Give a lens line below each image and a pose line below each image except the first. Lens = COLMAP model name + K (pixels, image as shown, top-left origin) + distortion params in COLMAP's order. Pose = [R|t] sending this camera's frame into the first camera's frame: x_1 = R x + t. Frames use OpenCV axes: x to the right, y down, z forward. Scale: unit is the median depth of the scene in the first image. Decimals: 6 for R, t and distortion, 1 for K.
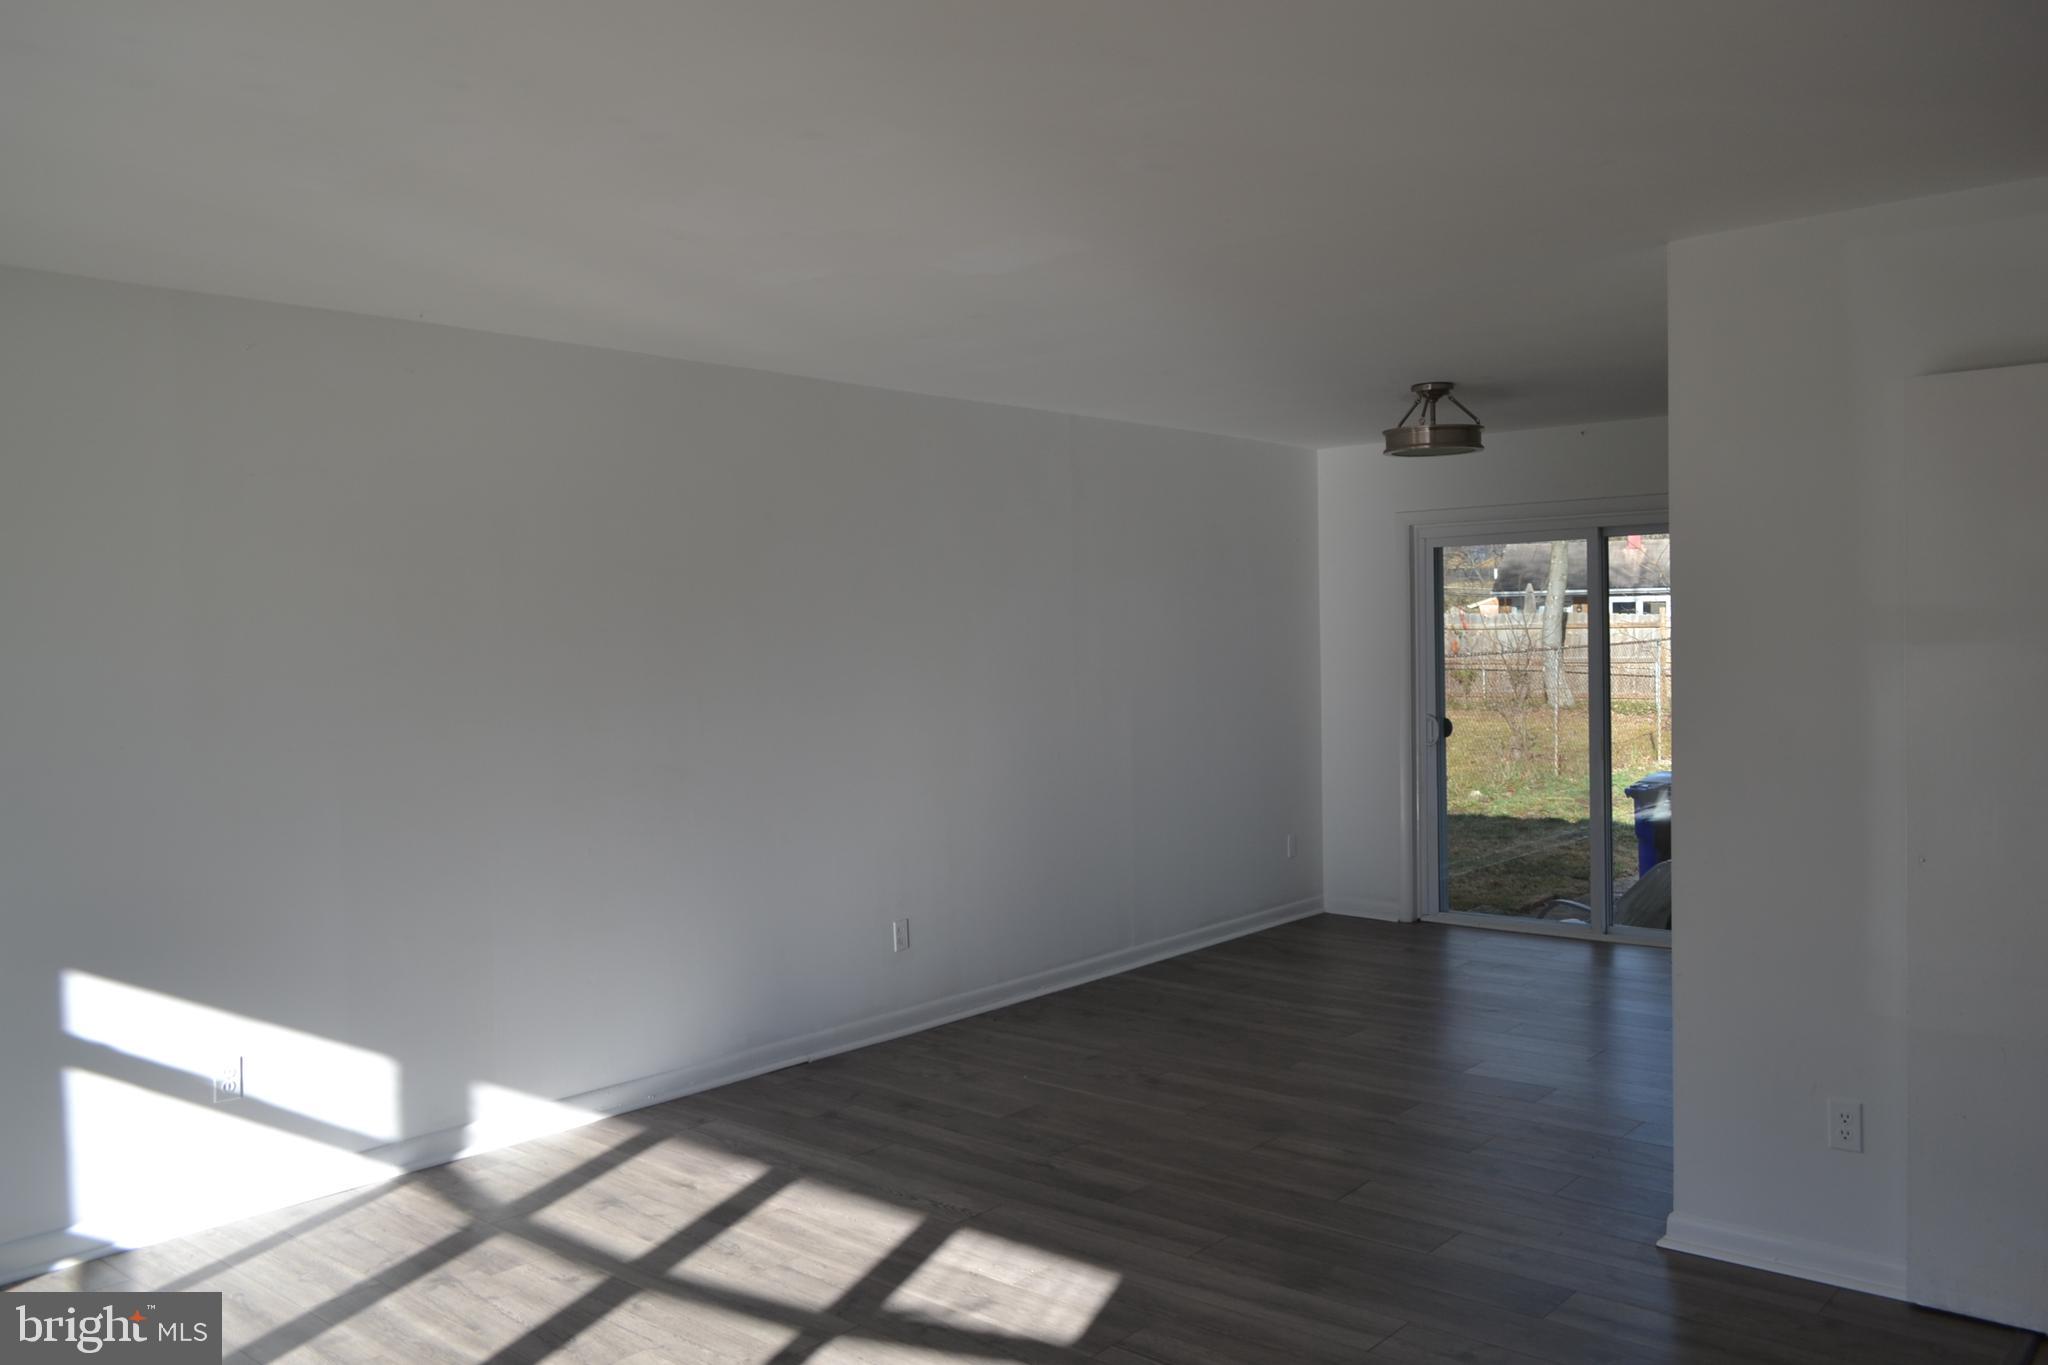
lens RADIAL K [[1610.8, 0, 1029.9], [0, 1610.8, 685.3], [0, 0, 1]] dist [-0.009180, 0.007059]
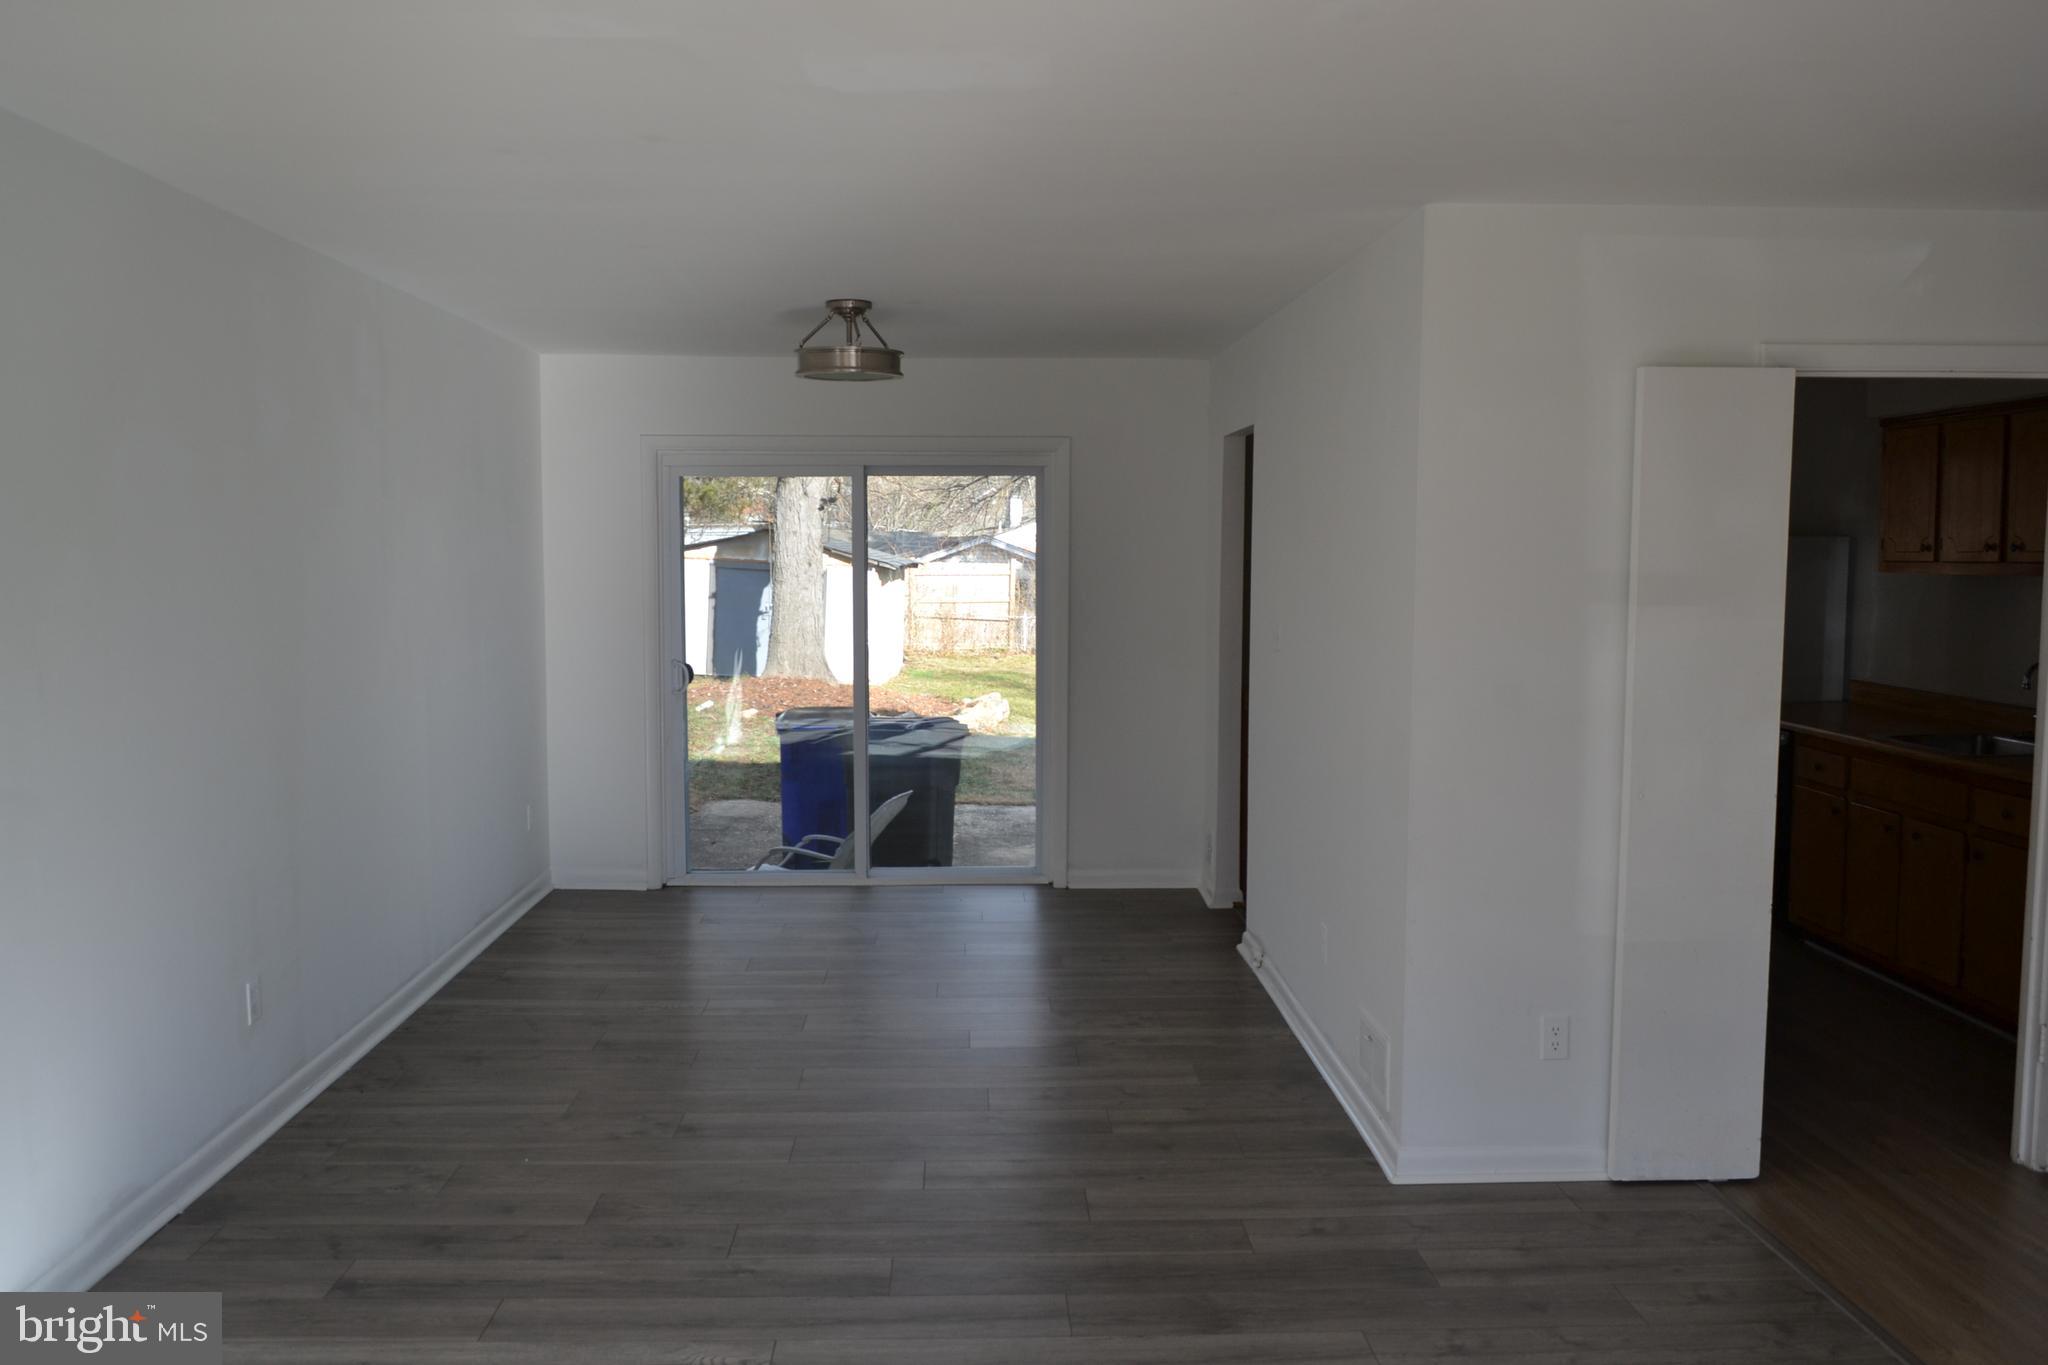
lens RADIAL K [[1610.8, 0, 1030.7], [0, 1610.8, 681.9], [0, 0, 1]] dist [-0.009180, 0.007059]
pose [[0.734922, -0.034260, 0.677285, -0.301899], [0.003681, 0.998910, 0.046535, -0.014865], [-0.678141, -0.031706, 0.734247, 0.261501]]
